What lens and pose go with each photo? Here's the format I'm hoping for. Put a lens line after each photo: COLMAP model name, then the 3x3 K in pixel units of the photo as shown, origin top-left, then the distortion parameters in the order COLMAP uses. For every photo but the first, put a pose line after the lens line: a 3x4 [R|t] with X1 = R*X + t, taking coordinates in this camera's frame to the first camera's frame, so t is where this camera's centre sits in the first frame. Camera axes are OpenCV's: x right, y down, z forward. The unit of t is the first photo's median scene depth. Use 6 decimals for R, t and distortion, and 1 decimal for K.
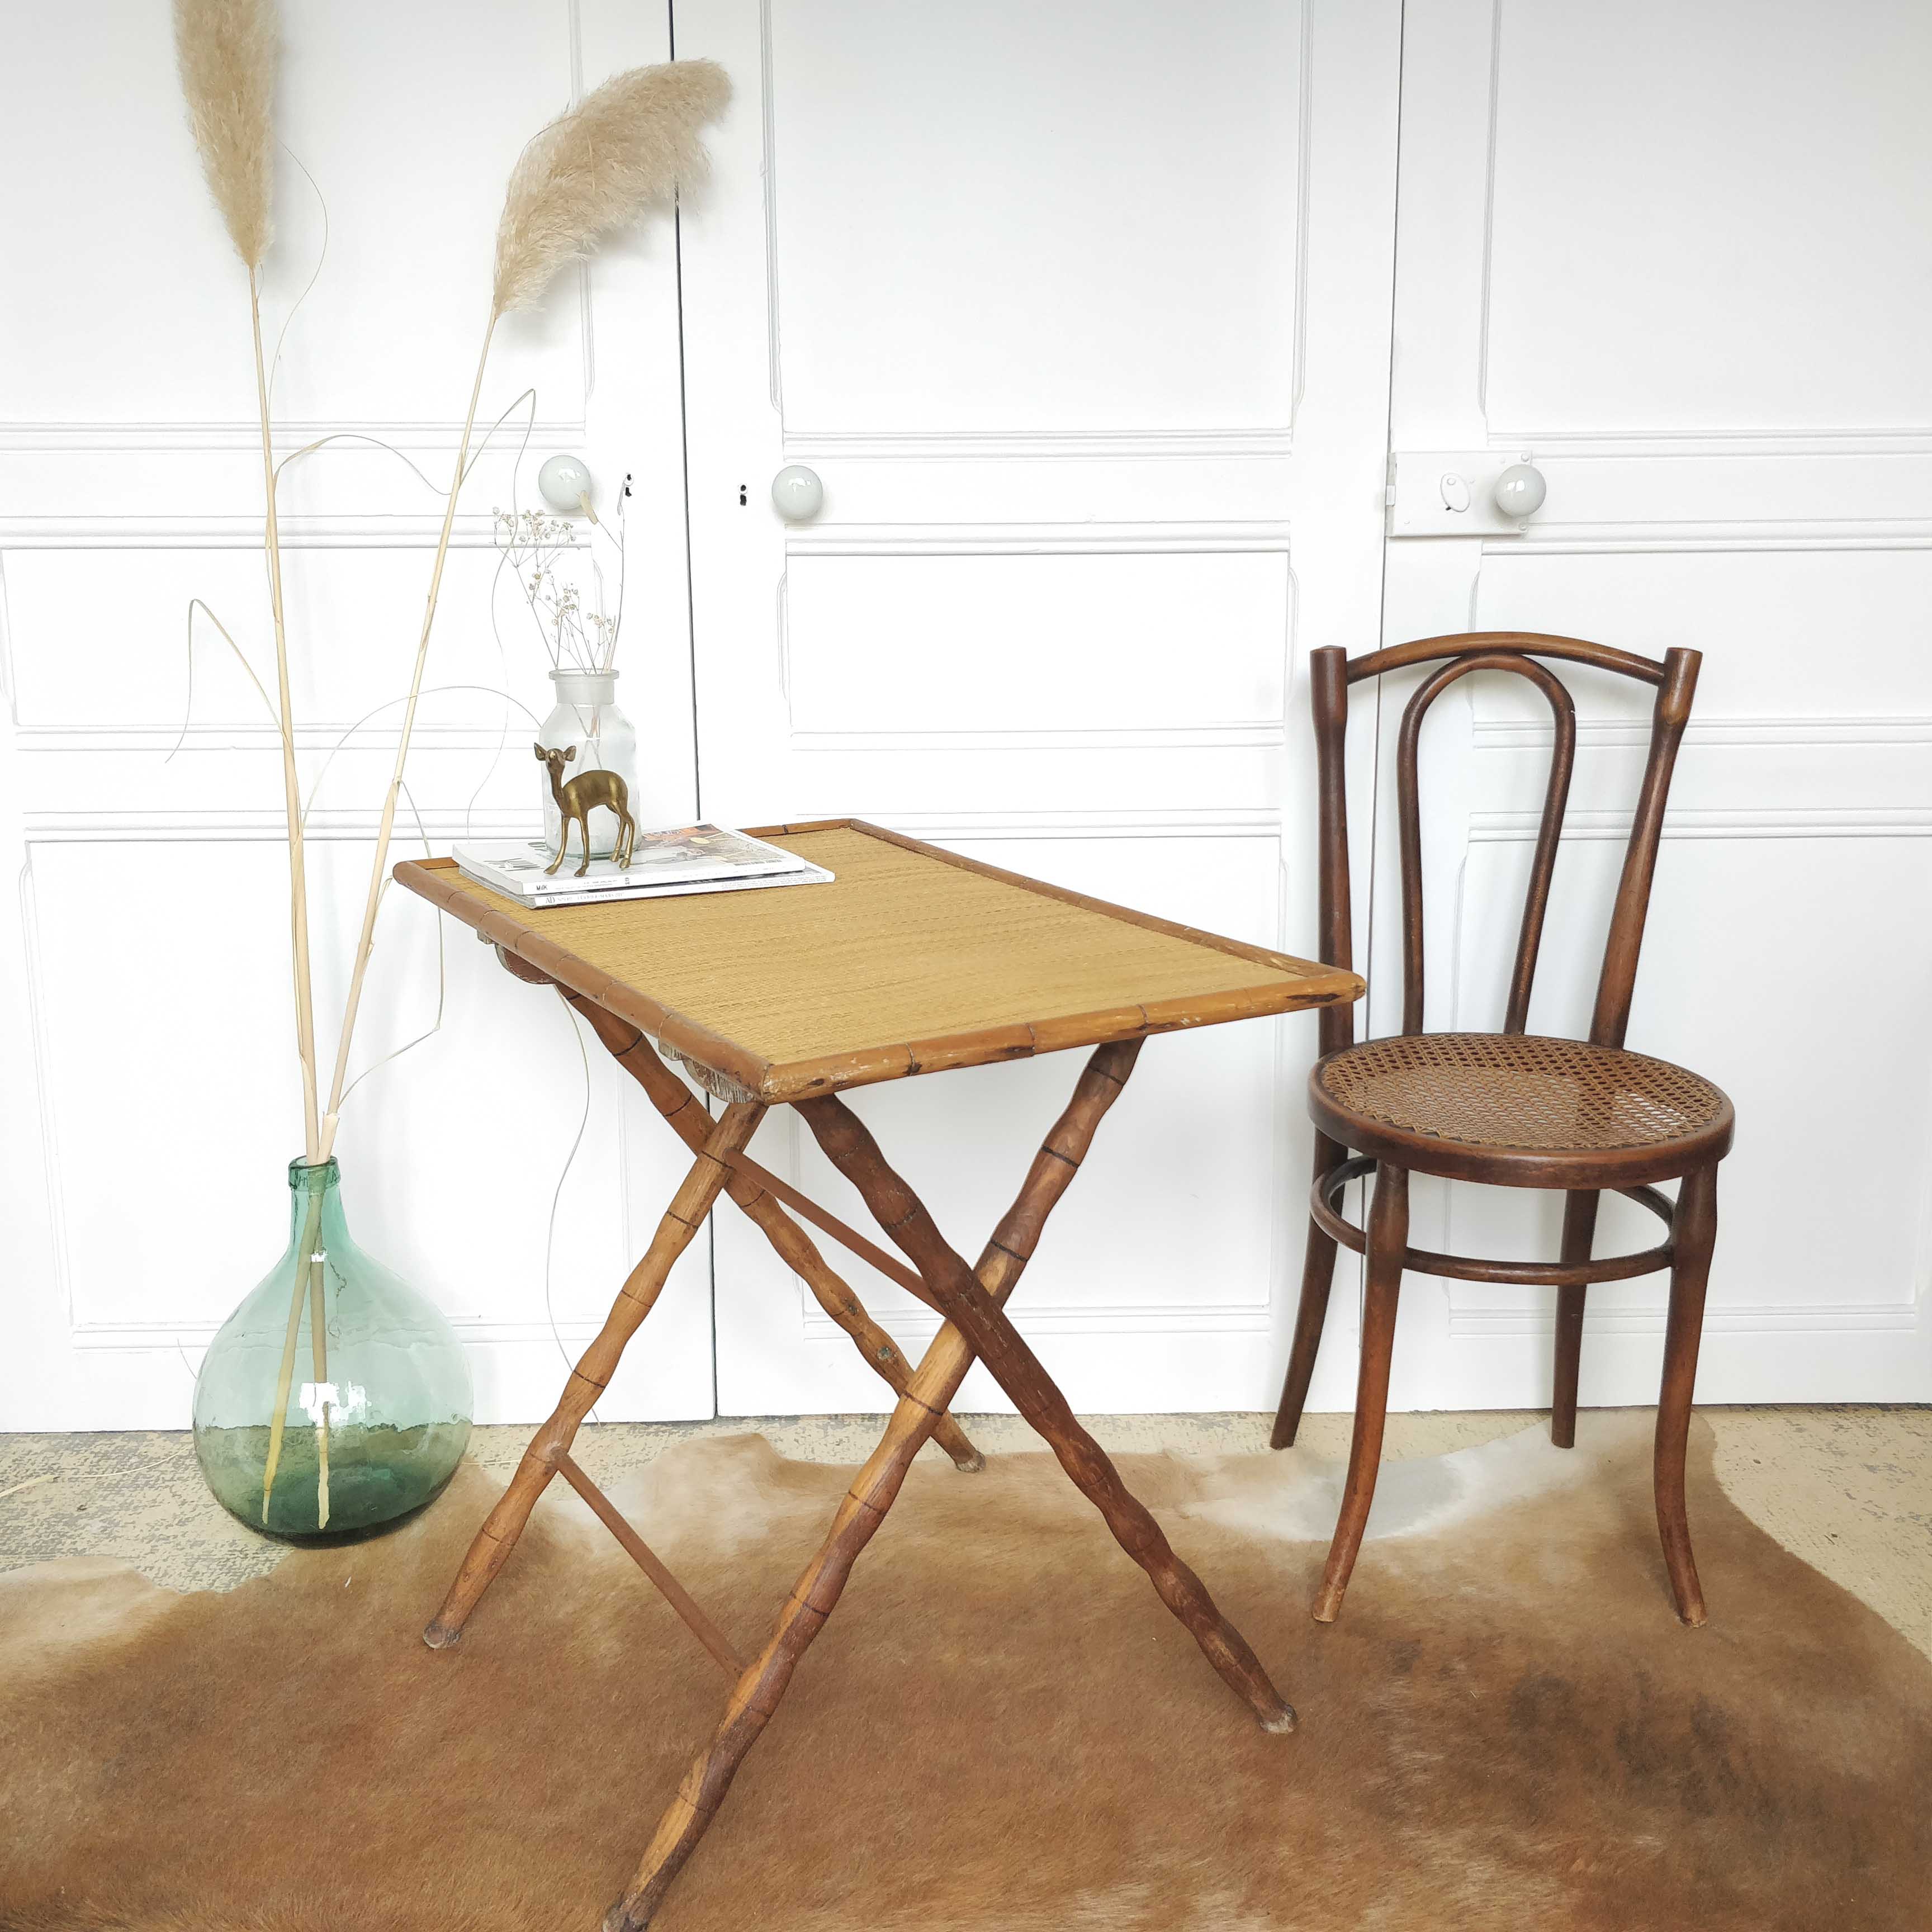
lens RADIAL K [[2188.5, 0, 975.2], [0, 2188.5, 950.8], [0, 0, 1]] dist [-0.006469, 0.000000]
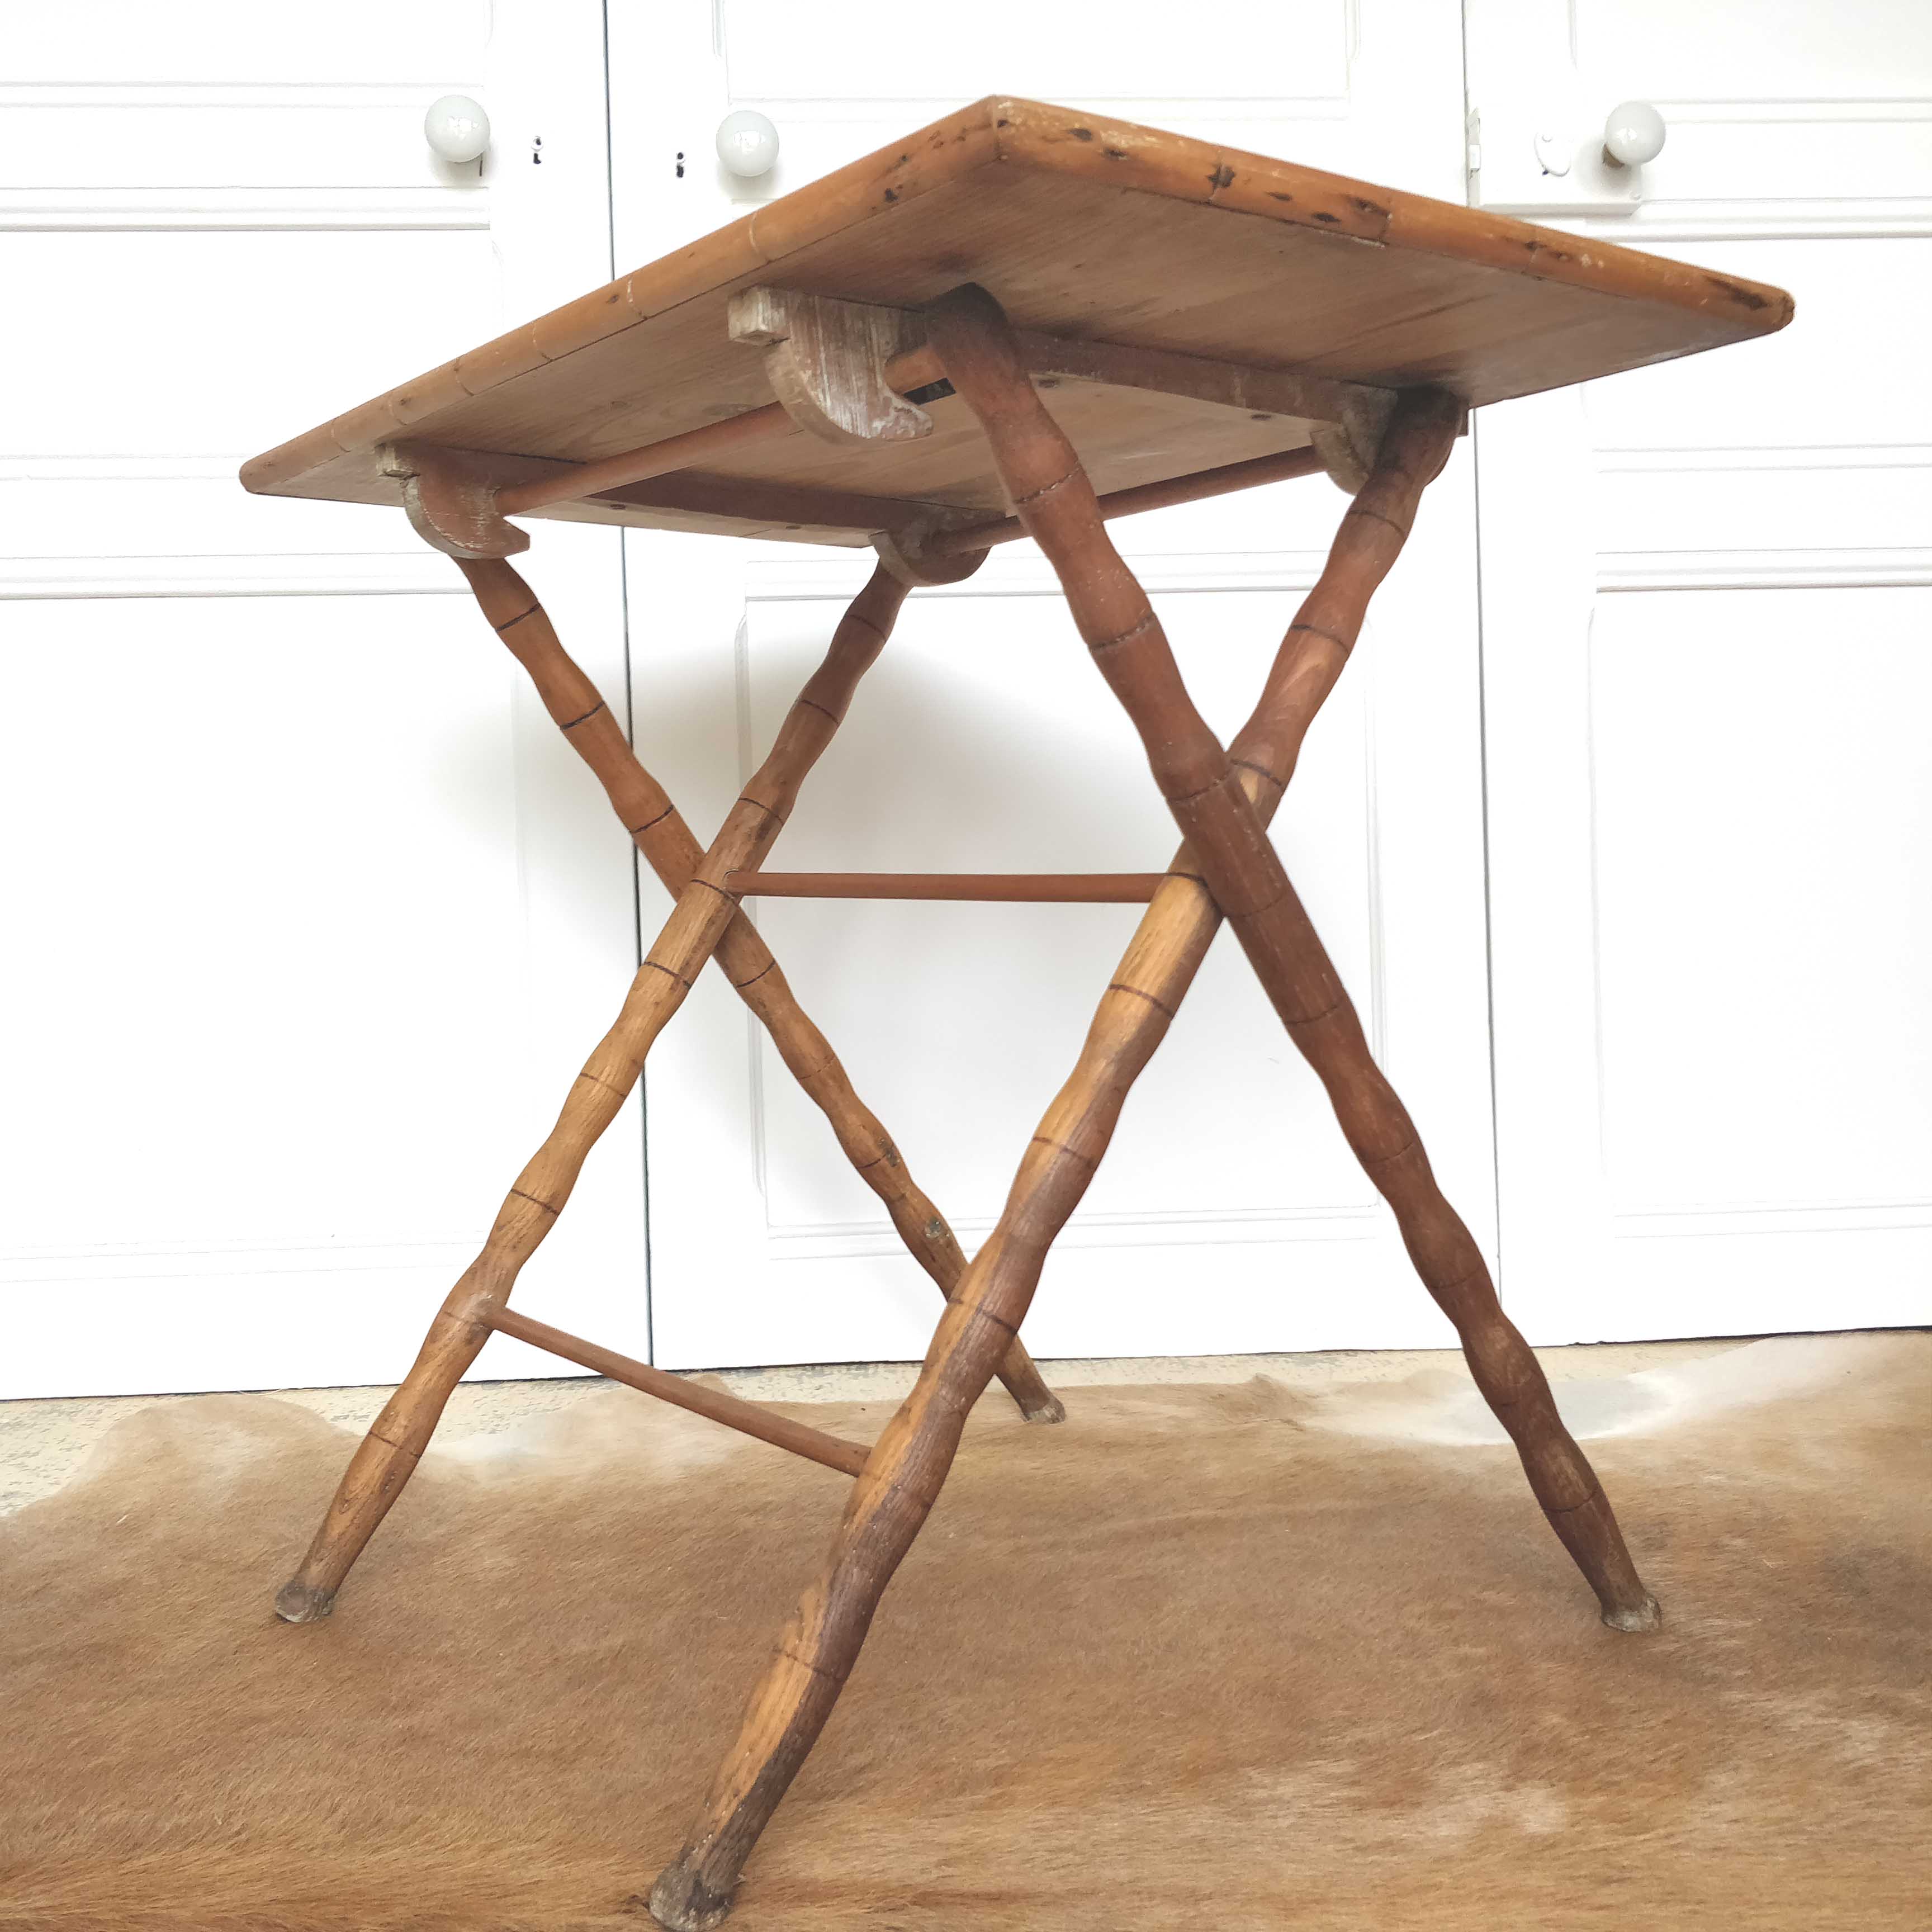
lens RADIAL K [[2188.5, 0, 971.9], [0, 2188.5, 984.5], [0, 0, 1]] dist [-0.006469, 0.000000]
pose [[0.999181, -0.023927, 0.032618, -0.035735], [0.029194, 0.984666, -0.171992, 0.252265], [-0.028003, 0.172803, 0.984558, 0.281558]]
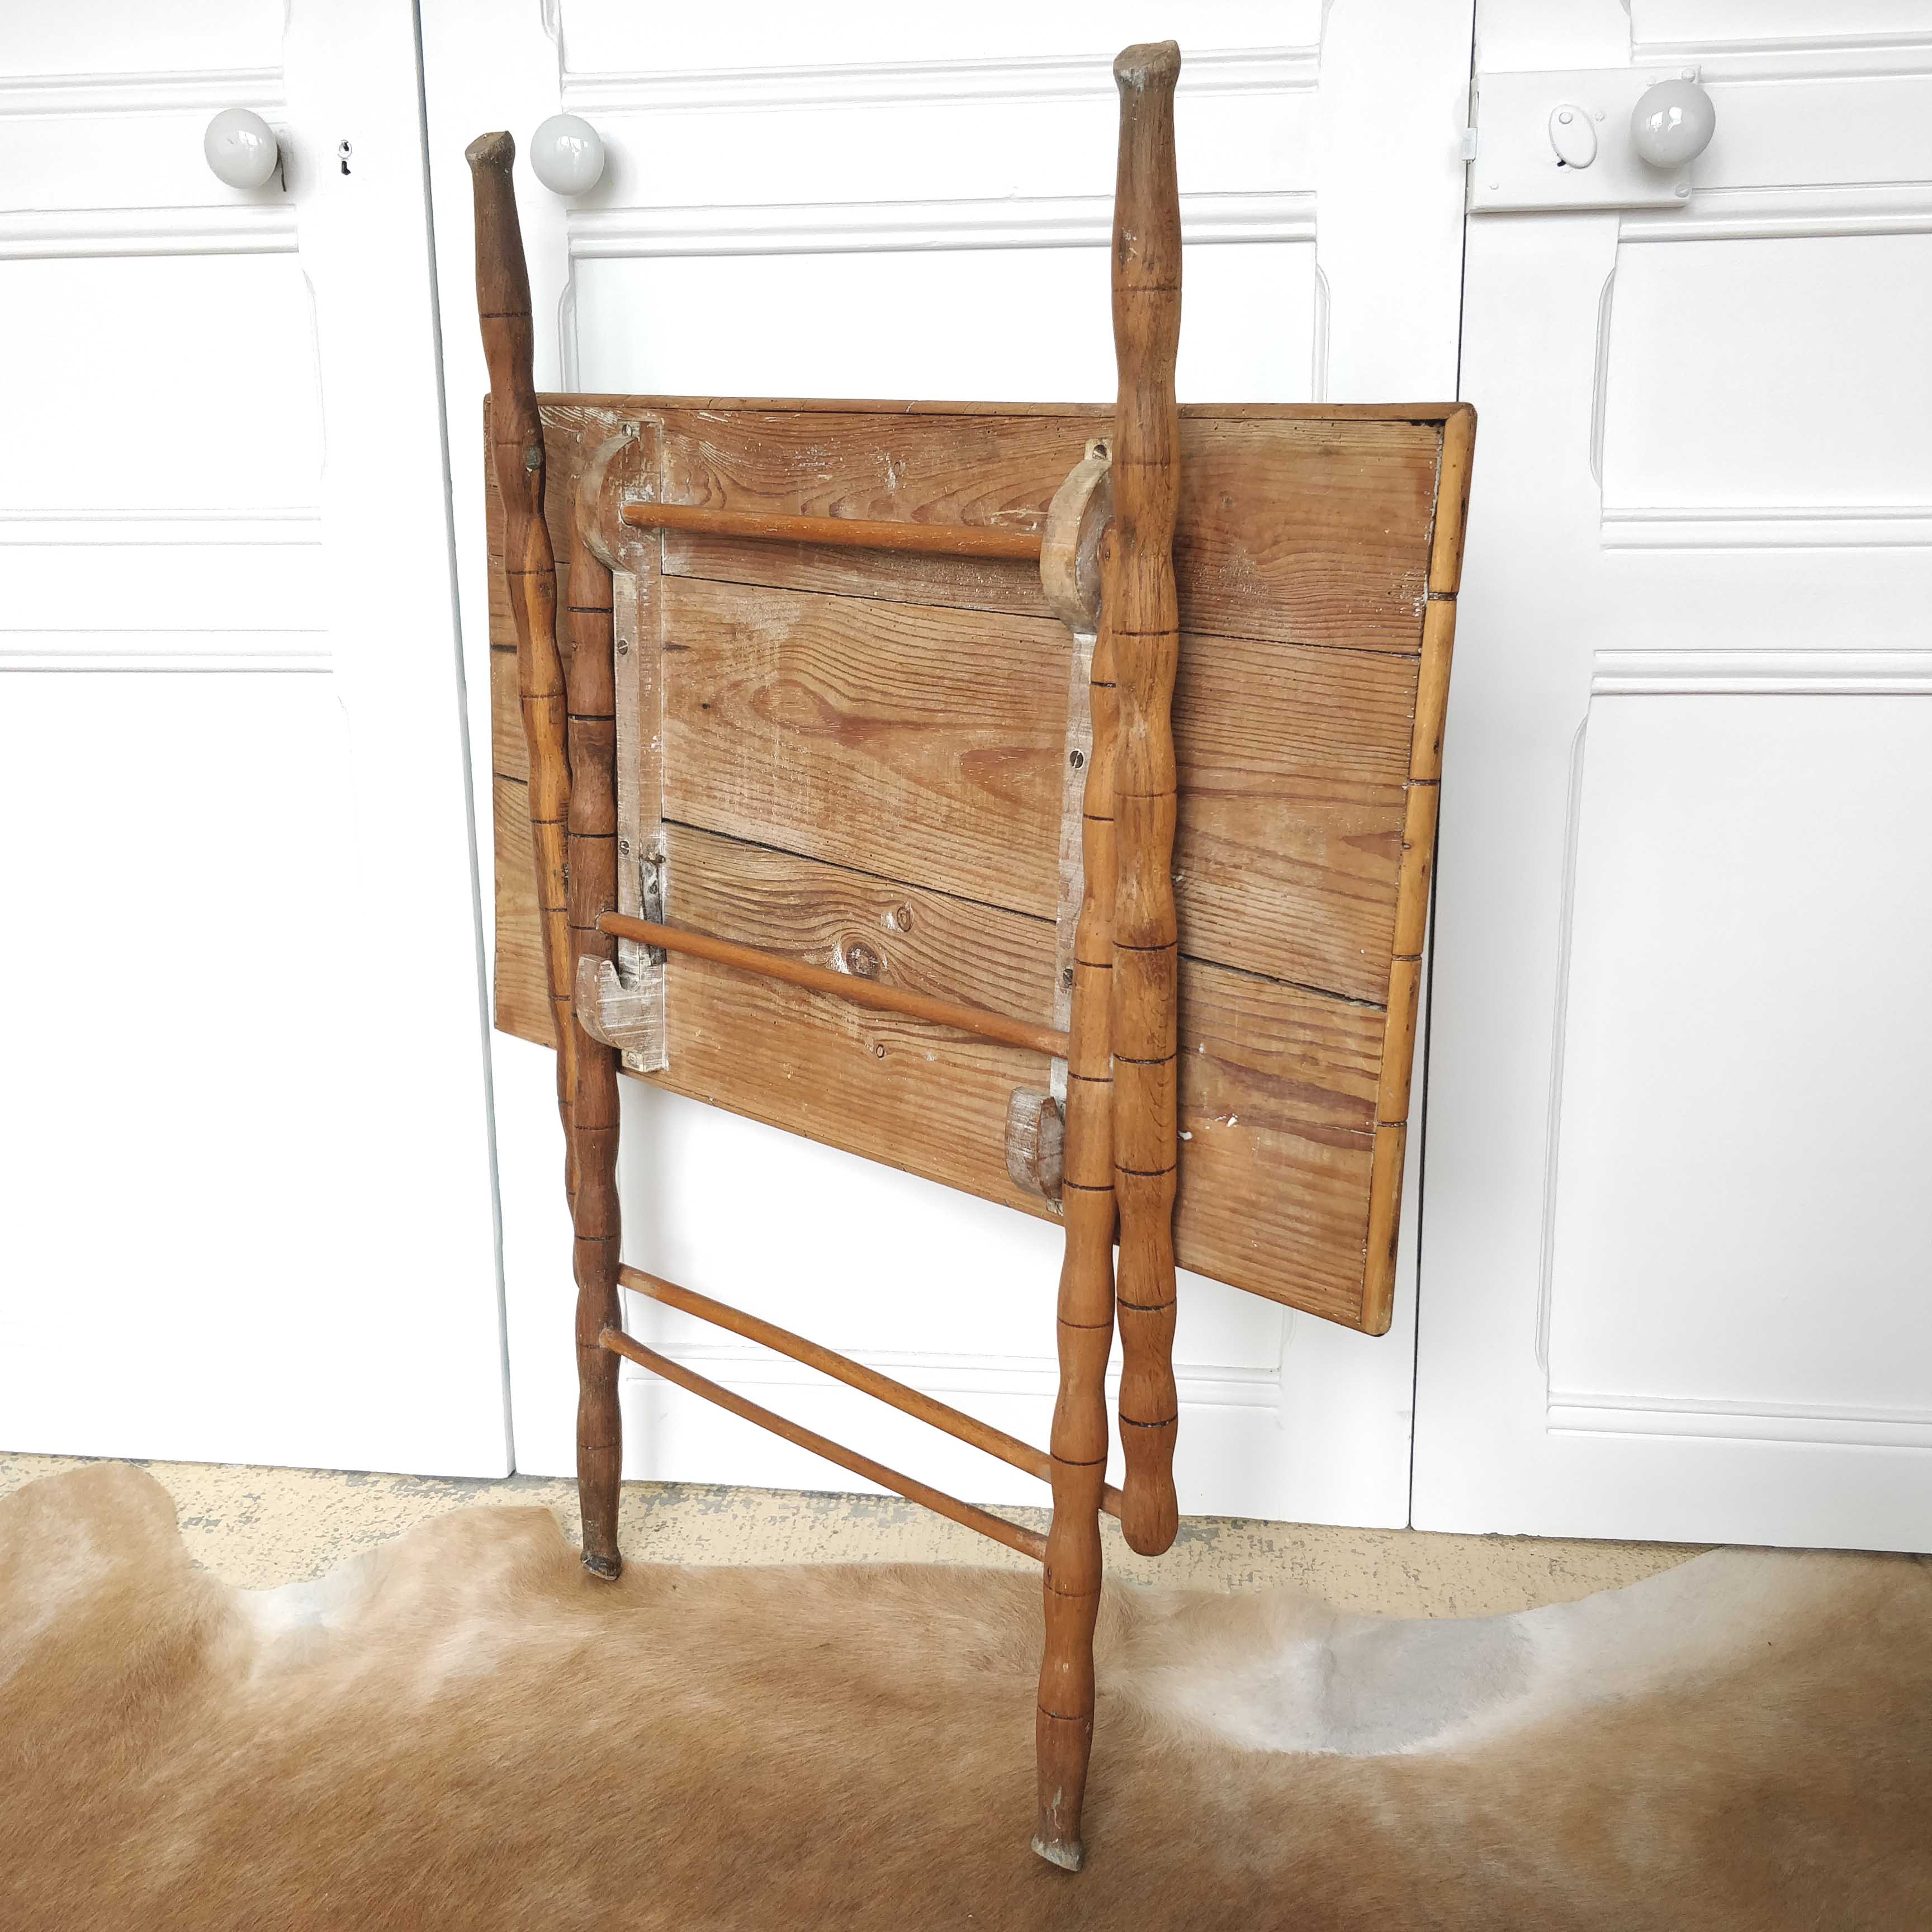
lens RADIAL K [[2188.5, 0, 975.7], [0, 2188.5, 983.6], [0, 0, 1]] dist [-0.006469, 0.000000]
pose [[0.987324, 0.034091, -0.155012, 0.168209], [-0.024776, 0.997791, 0.061632, -0.000396], [0.156771, -0.057011, 0.985988, 0.365964]]
